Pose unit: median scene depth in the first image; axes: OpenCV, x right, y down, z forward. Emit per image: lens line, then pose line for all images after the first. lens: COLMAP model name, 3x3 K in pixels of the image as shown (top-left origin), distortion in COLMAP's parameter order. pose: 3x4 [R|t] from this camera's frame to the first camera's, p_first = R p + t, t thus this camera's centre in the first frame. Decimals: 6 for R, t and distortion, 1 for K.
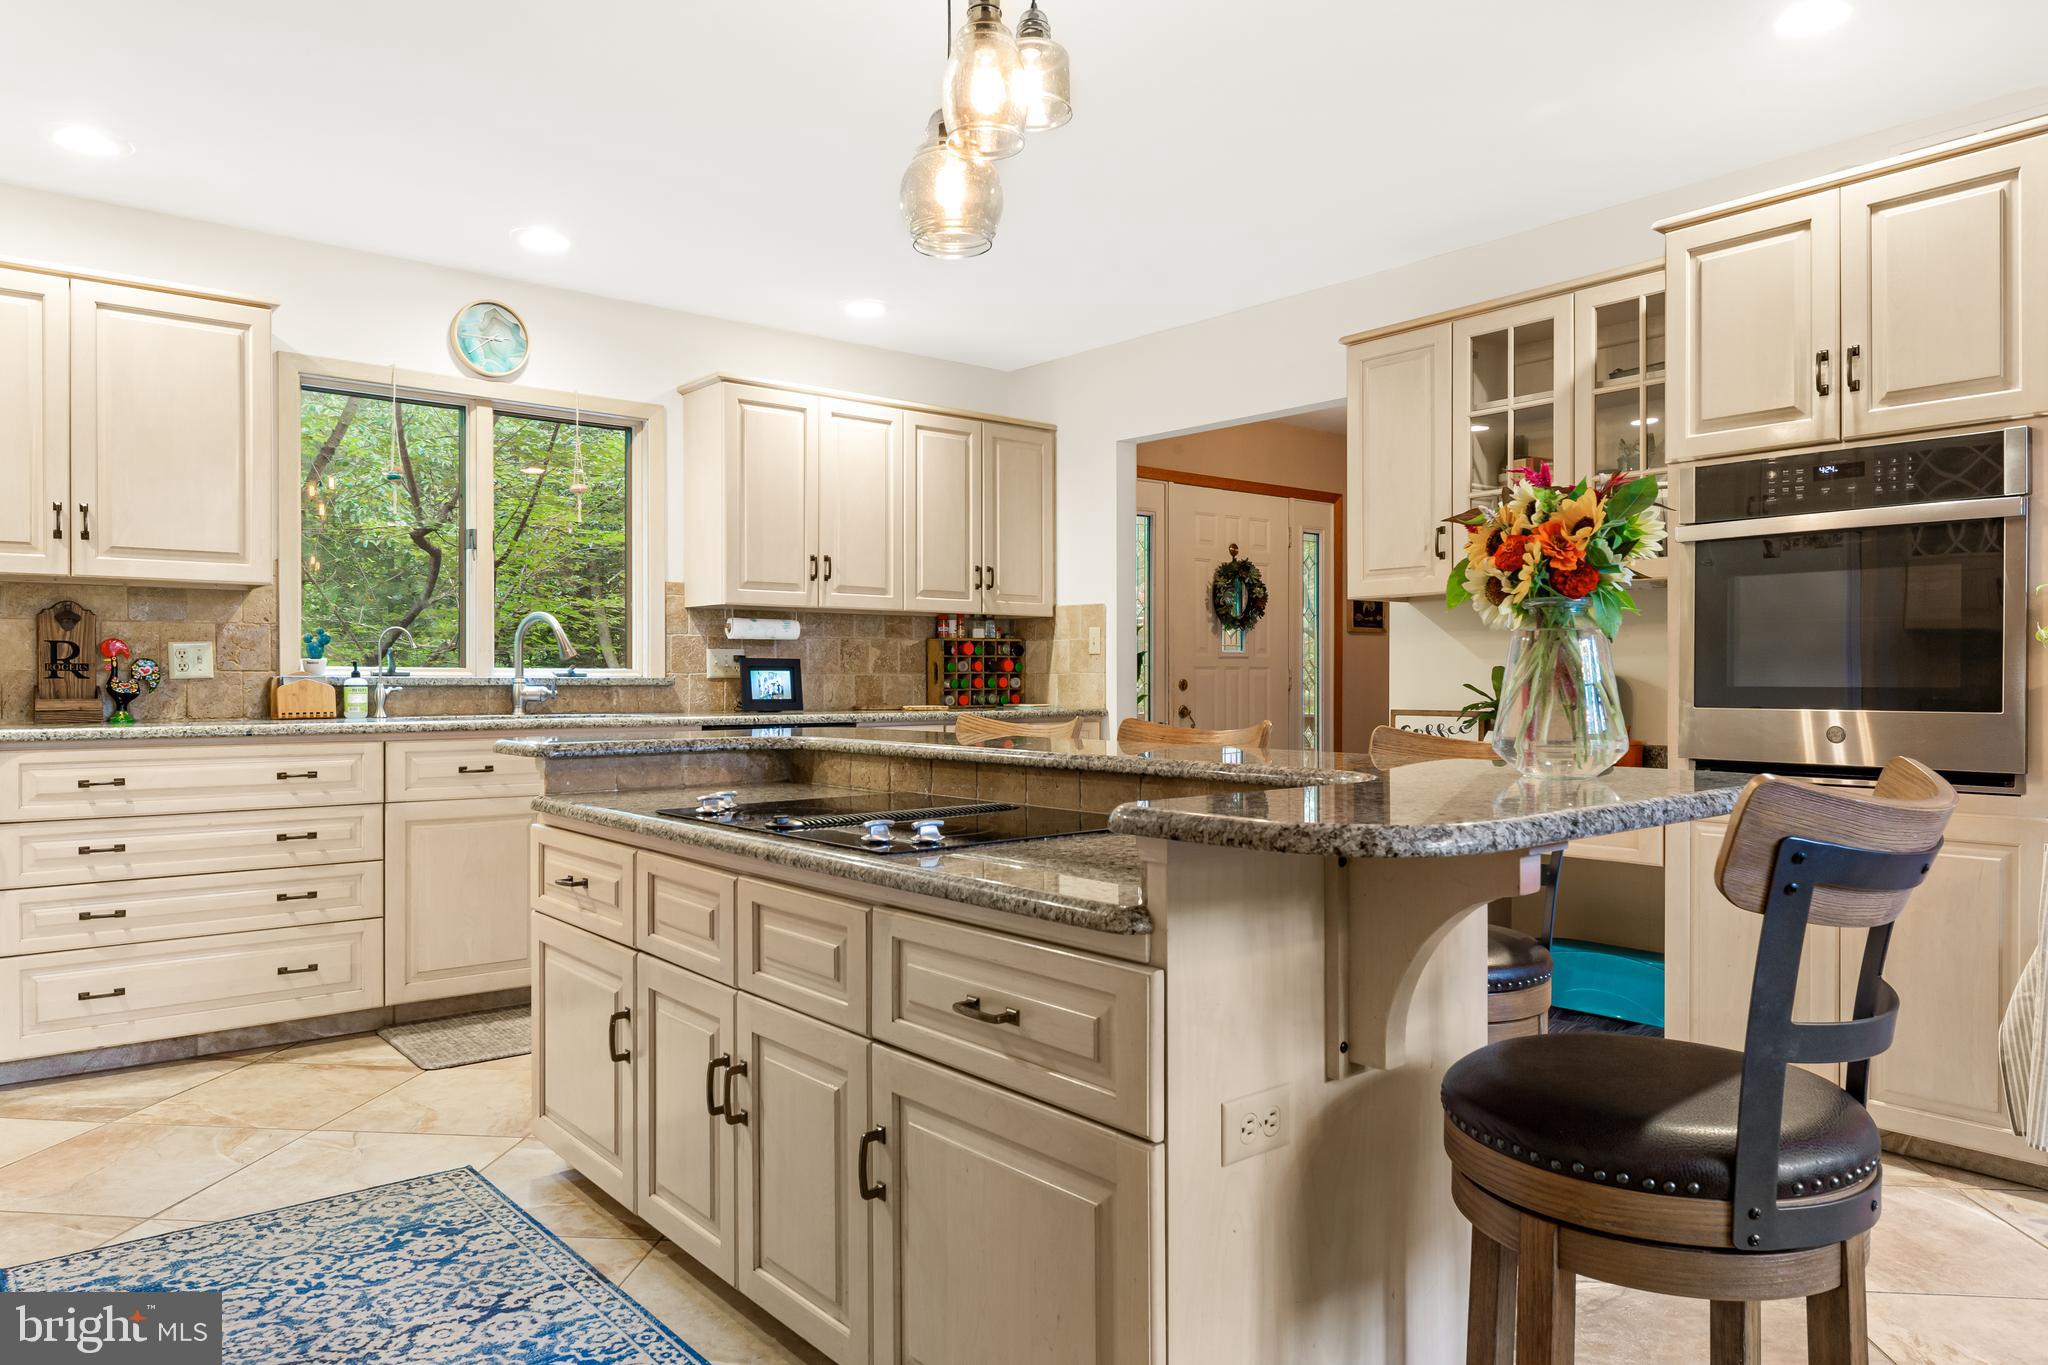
lens RADIAL K [[1348.2, 0, 1042.9], [0, 1348.2, 686.9], [0, 0, 1]] dist [0.005716, -0.003883]
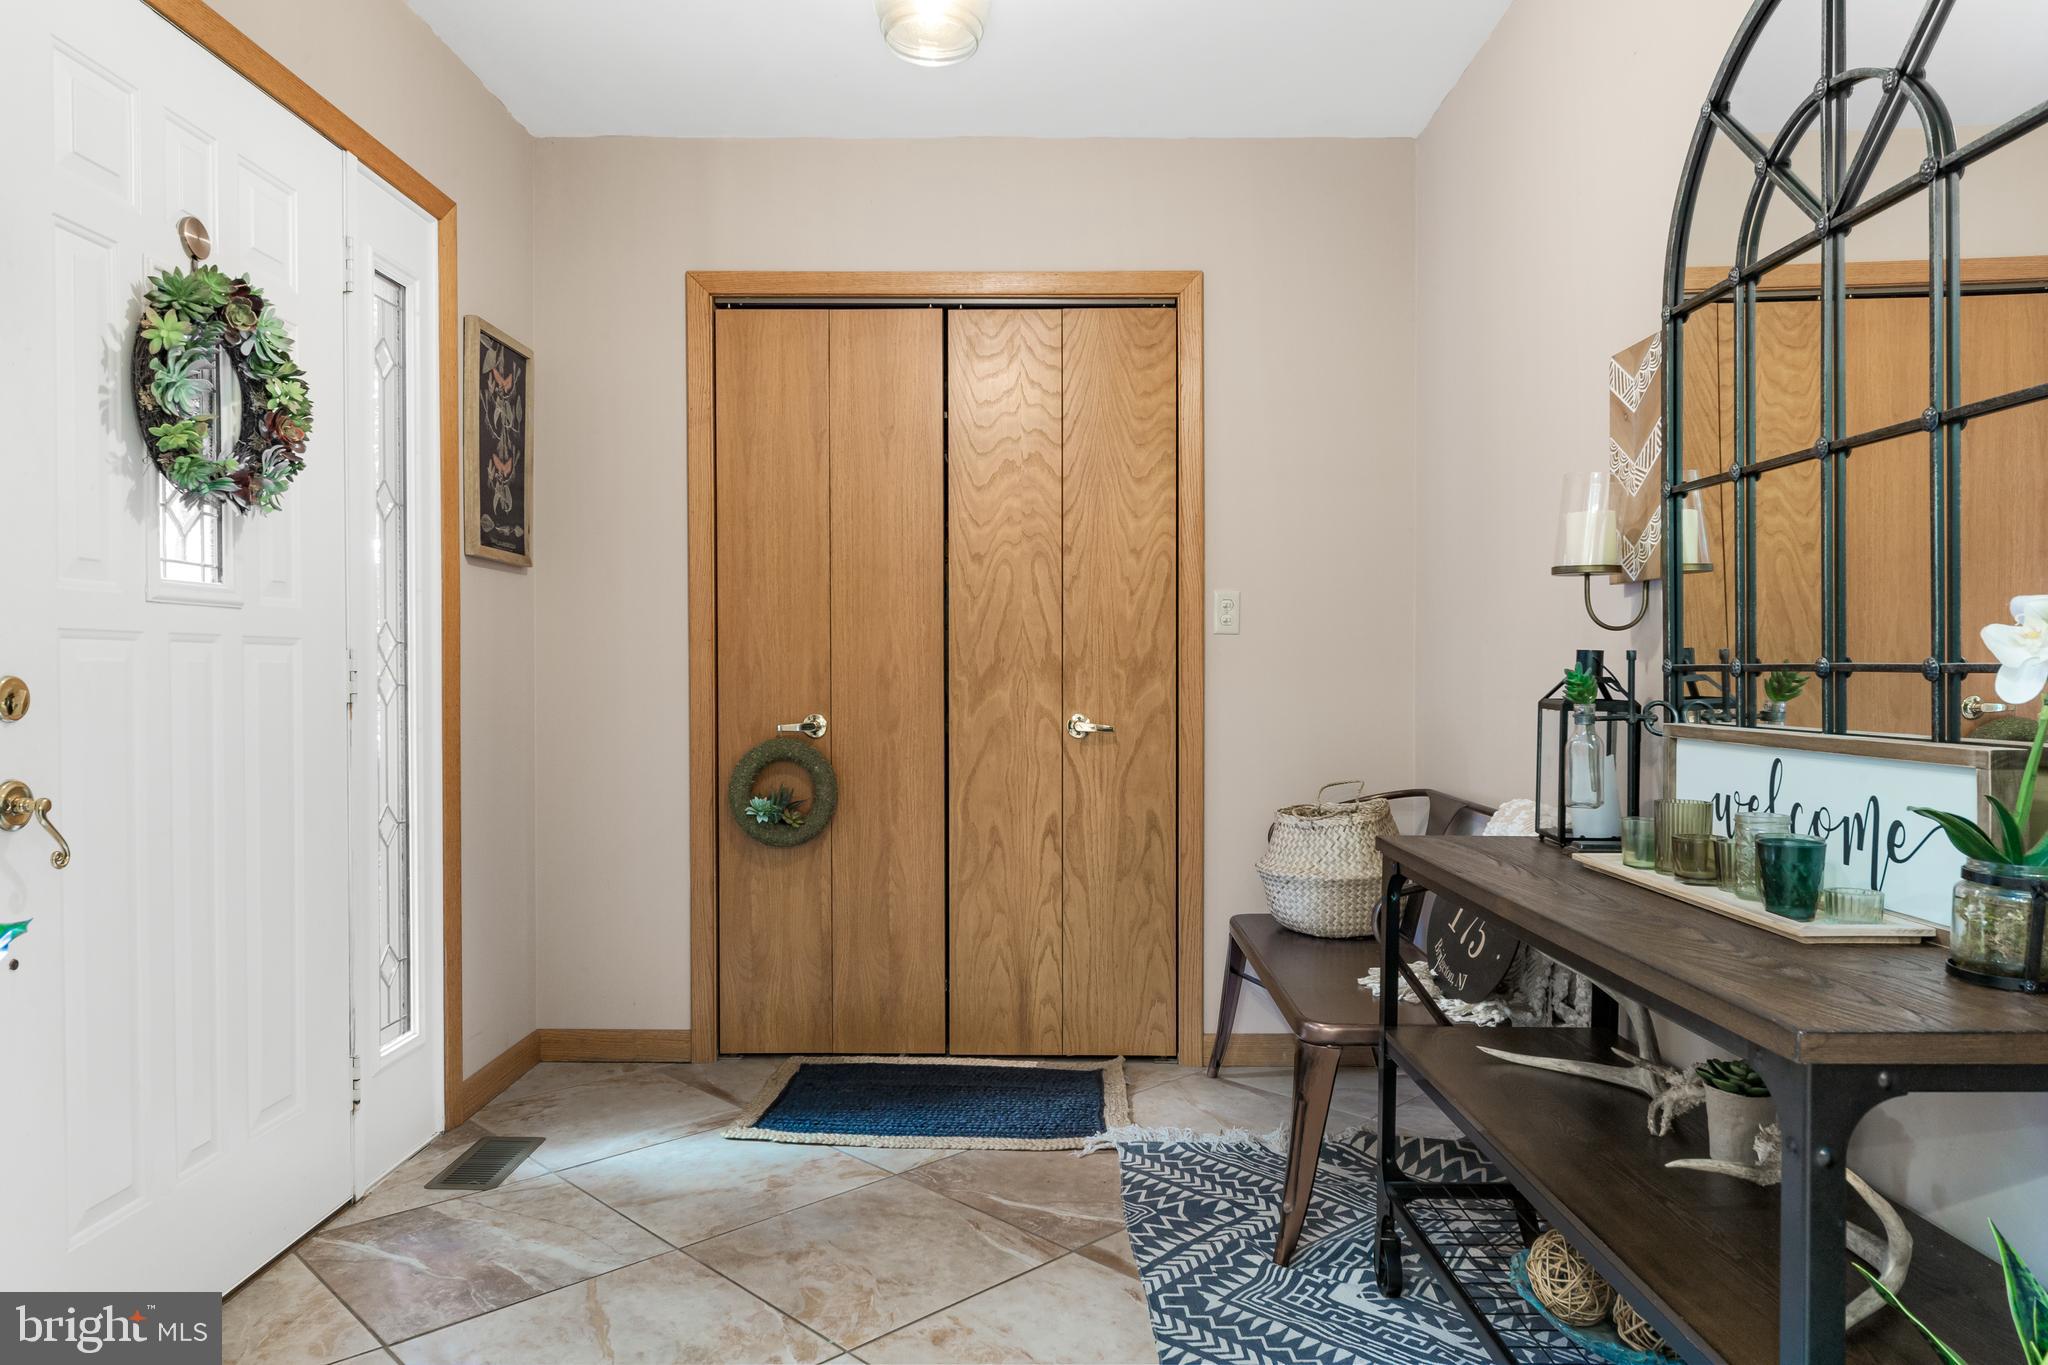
lens RADIAL K [[1348.2, 0, 1019.2], [0, 1348.2, 682.2], [0, 0, 1]] dist [0.005716, -0.003883]
pose [[0.650253, 0.000757, 0.759717, 0.043849], [0.007350, 0.999946, -0.007287, -0.000588], [-0.759682, 0.010322, 0.650213, 0.863729]]
